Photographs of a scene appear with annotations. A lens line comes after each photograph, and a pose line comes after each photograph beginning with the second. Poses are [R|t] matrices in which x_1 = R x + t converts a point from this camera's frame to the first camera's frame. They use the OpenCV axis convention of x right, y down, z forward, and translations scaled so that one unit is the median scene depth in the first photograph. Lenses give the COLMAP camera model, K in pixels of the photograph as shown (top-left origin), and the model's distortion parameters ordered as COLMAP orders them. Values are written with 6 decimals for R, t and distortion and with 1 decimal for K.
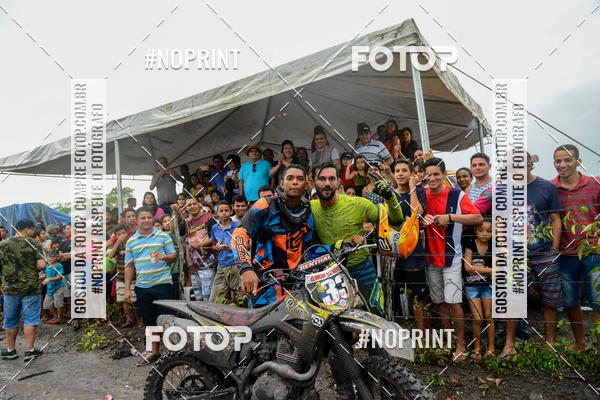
lens RADIAL K [[399.4, 0, 300.9], [0, 399.4, 200.8], [0, 0, 1]] dist [-0.023958, 0.004541]
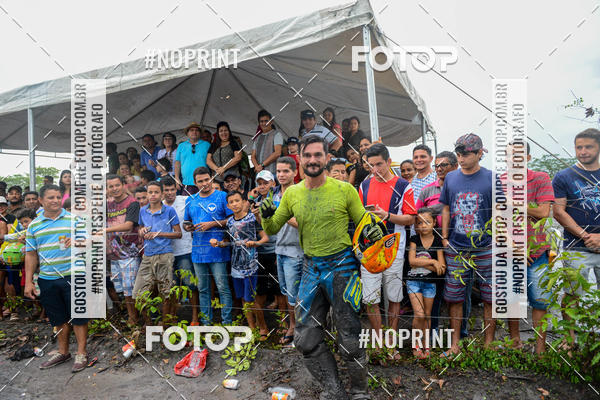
lens RADIAL K [[399.4, 0, 301.1], [0, 399.4, 200.9], [0, 0, 1]] dist [-0.023958, 0.004541]
pose [[0.988336, 0.038827, 0.147254, 0.005206], [-0.042386, 0.998878, 0.021108, 0.009118], [-0.146269, -0.027104, 0.988873, 0.069989]]
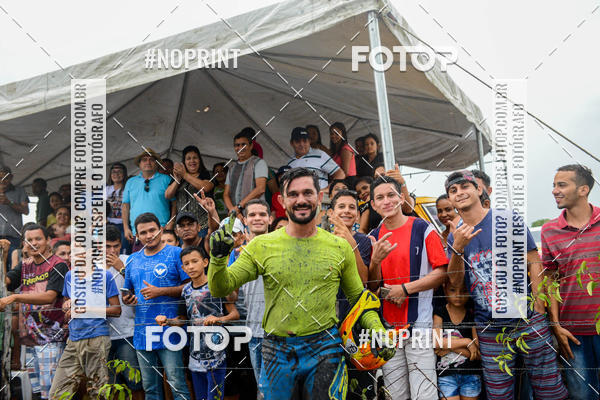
lens RADIAL K [[573.9, 0, 301.8], [0, 573.9, 201.5], [0, 0, 1]] dist [-0.027933, 0.000000]
pose [[0.994147, 0.023922, 0.105353, 0.058020], [-0.017333, 0.997862, -0.063015, -0.002876], [-0.106635, 0.060820, 0.992436, 0.052022]]
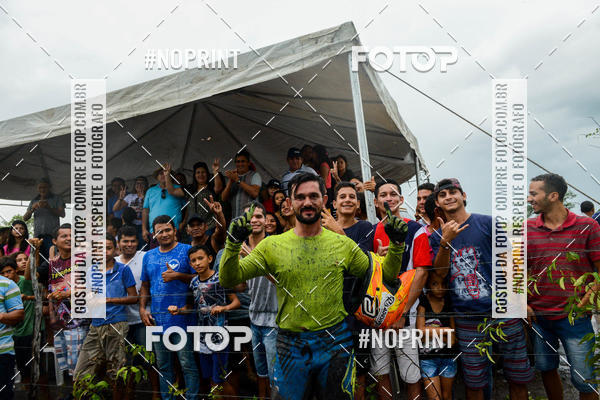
lens RADIAL K [[399.4, 0, 307.1], [0, 399.4, 204.8], [0, 0, 1]] dist [-0.023958, 0.004541]
pose [[0.983177, 0.030273, 0.180130, 0.042716], [-0.016879, 0.997008, -0.075436, -0.006286], [-0.181874, 0.071127, 0.980746, 0.194425]]
